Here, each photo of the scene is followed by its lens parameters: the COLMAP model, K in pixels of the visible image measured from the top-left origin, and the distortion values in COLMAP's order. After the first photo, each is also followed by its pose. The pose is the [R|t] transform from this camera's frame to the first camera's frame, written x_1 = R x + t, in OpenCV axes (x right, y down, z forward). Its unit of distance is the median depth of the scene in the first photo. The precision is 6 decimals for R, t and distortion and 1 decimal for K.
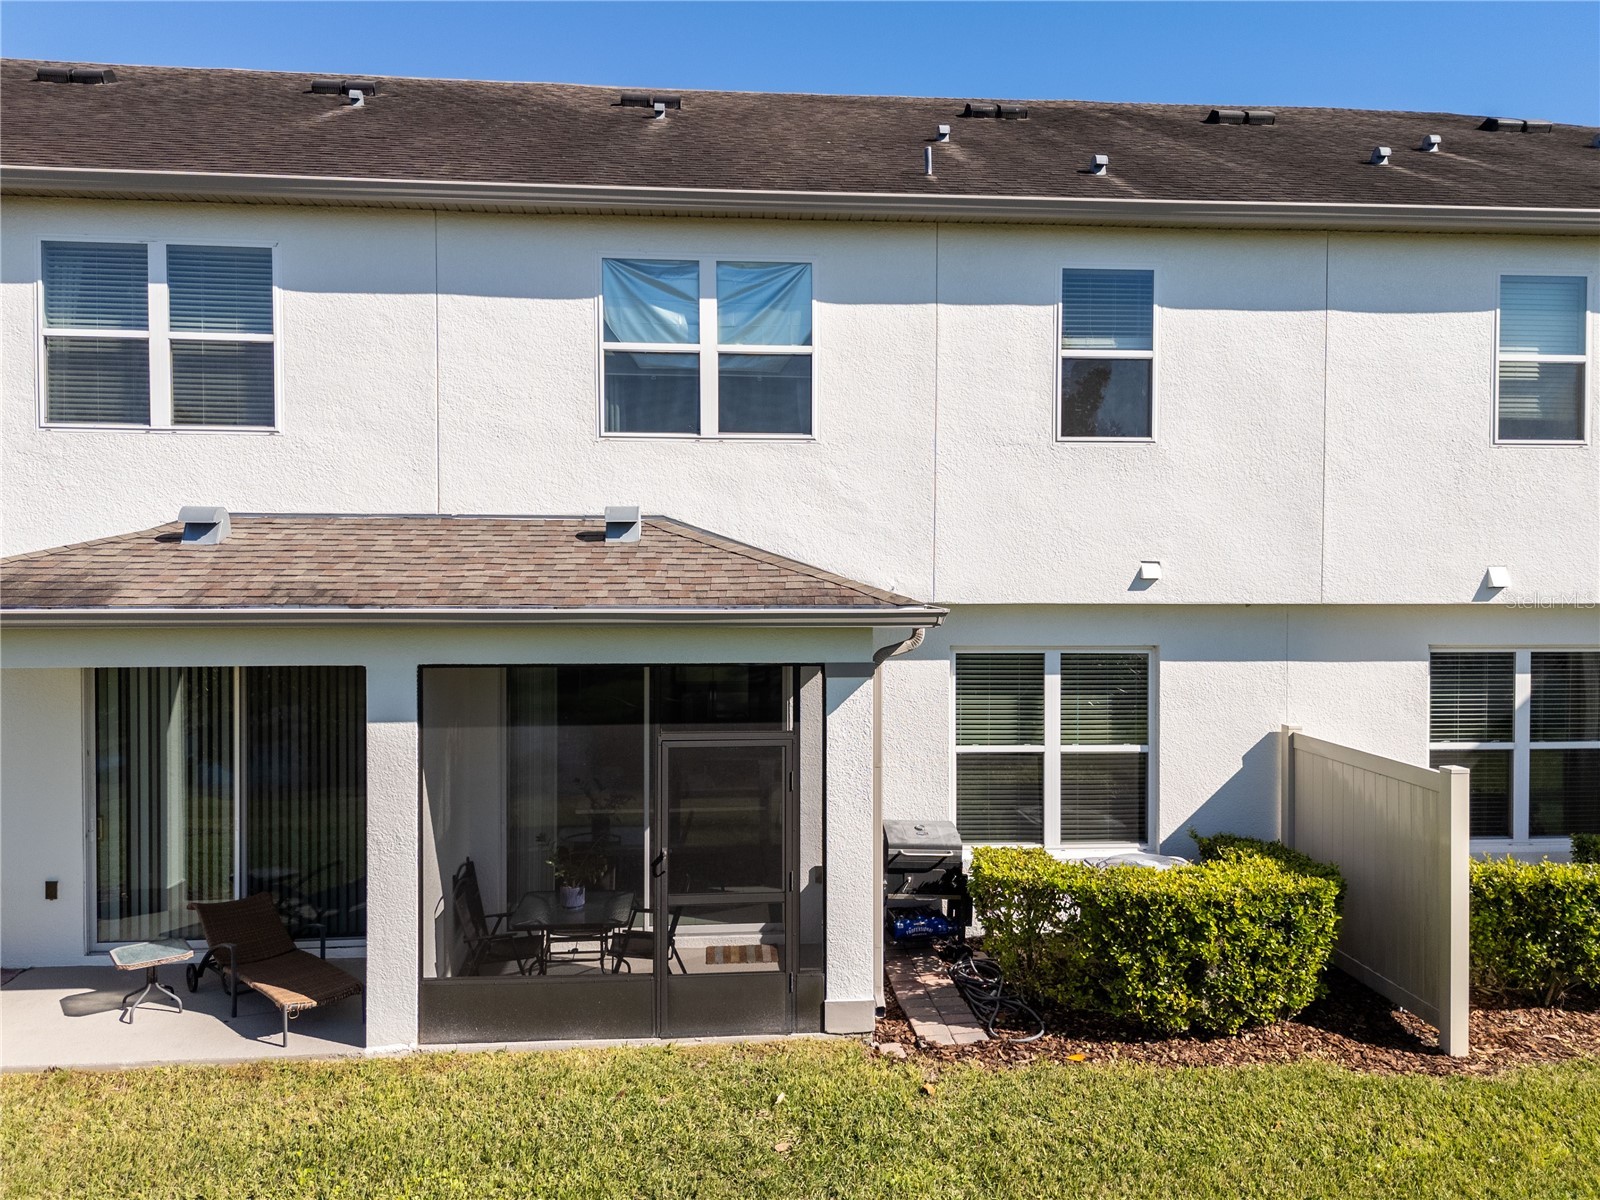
lens RADIAL K [[1181.2, 0, 803.3], [0, 1181.2, 597.7], [0, 0, 1]] dist [0.069727, -0.062311]
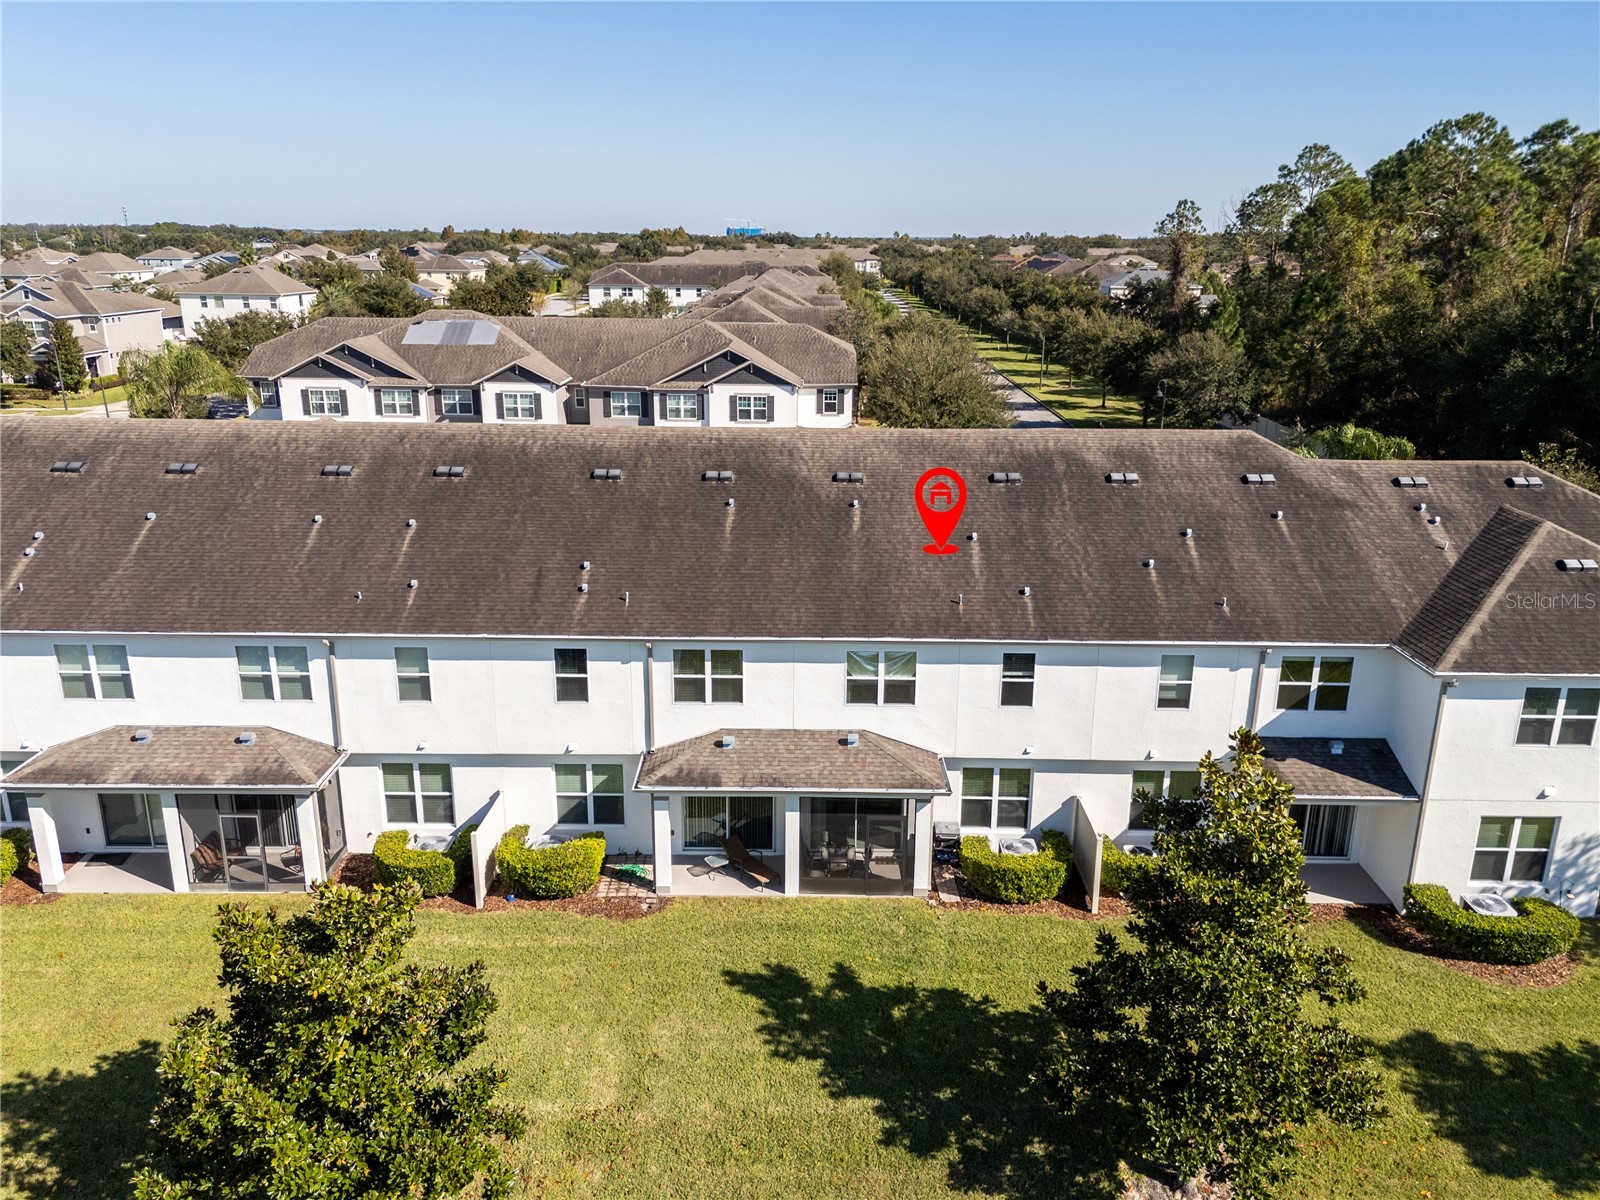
lens RADIAL K [[1163.8, 0, 800.0], [0, 1163.8, 600.0], [0, 0, 1]] dist [0.107462, -0.146522]
pose [[0.995920, 0.032419, -0.084220, -0.044013], [-0.008841, 0.963808, 0.266449, -1.197093], [0.089810, -0.264618, 0.960162, -1.814242]]
